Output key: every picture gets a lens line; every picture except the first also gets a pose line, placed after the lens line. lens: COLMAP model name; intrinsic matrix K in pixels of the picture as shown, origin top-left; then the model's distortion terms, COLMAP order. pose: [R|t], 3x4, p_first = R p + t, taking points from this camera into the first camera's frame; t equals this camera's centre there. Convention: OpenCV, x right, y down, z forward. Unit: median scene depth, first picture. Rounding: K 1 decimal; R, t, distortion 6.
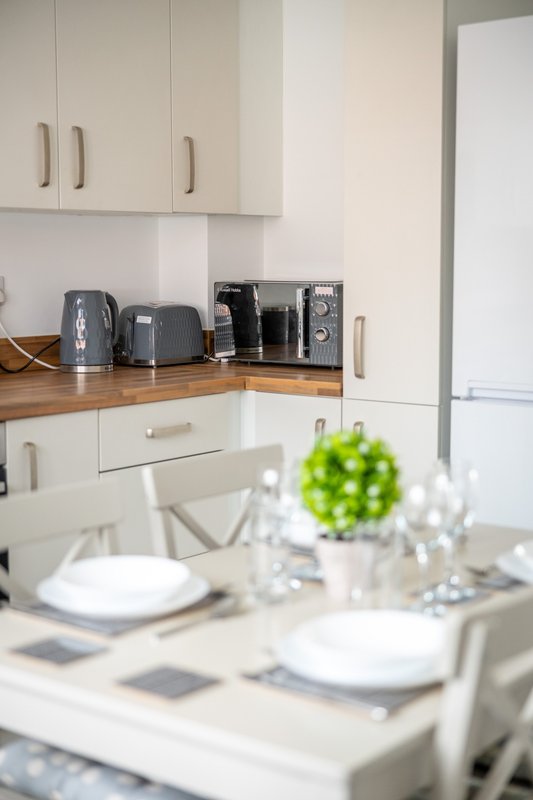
lens RADIAL K [[1278.1, 0, 266.5], [0, 1278.1, 400.0], [0, 0, 1]] dist [0.014152, 0.003472]
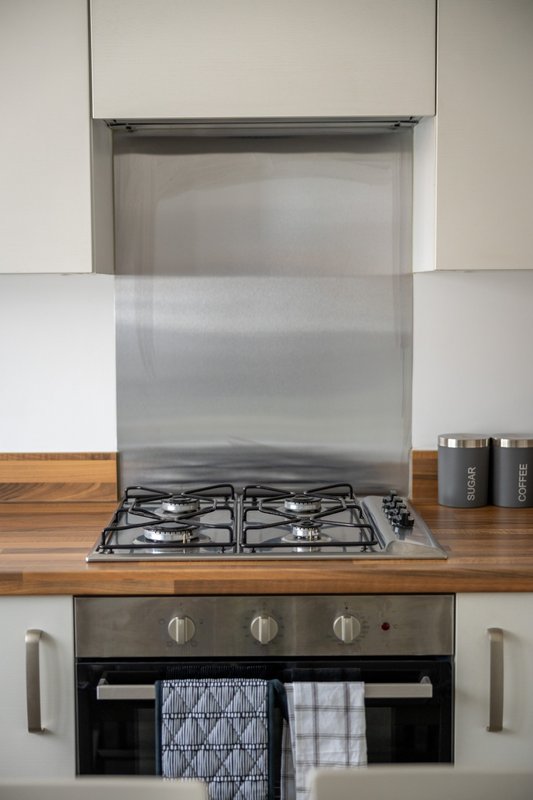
lens RADIAL K [[1278.1, 0, 266.5], [0, 1278.1, 400.0], [0, 0, 1]] dist [0.014152, 0.003472]
pose [[0.620785, 0.071434, -0.780720, 0.218935], [-0.083920, 0.996173, 0.024418, -0.080263], [0.779477, 0.050360, 0.624404, 0.425923]]
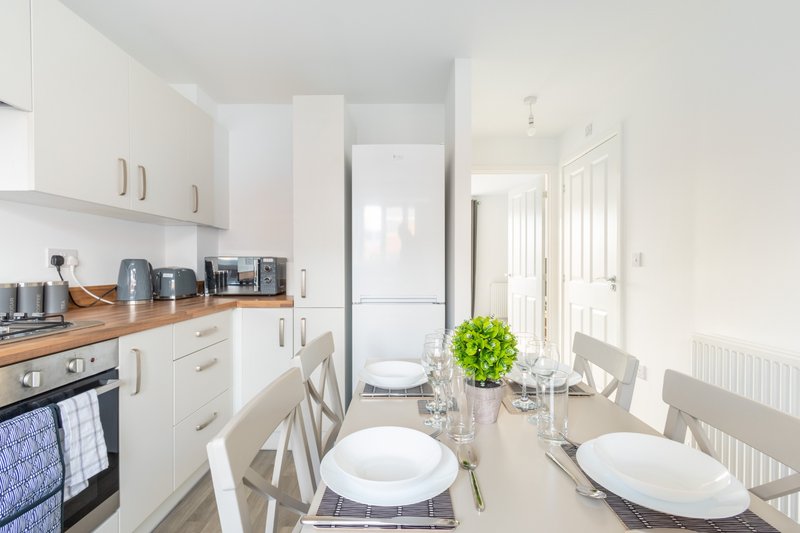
lens RADIAL K [[370.8, 0, 400.0], [0, 370.8, 266.5], [0, 0, 1]] dist [0.002580, 0.000839]
pose [[0.792367, -0.002591, 0.610039, -0.178943], [0.070328, 0.993712, -0.087127, -0.003426], [-0.605977, 0.111940, 0.787567, 0.390368]]
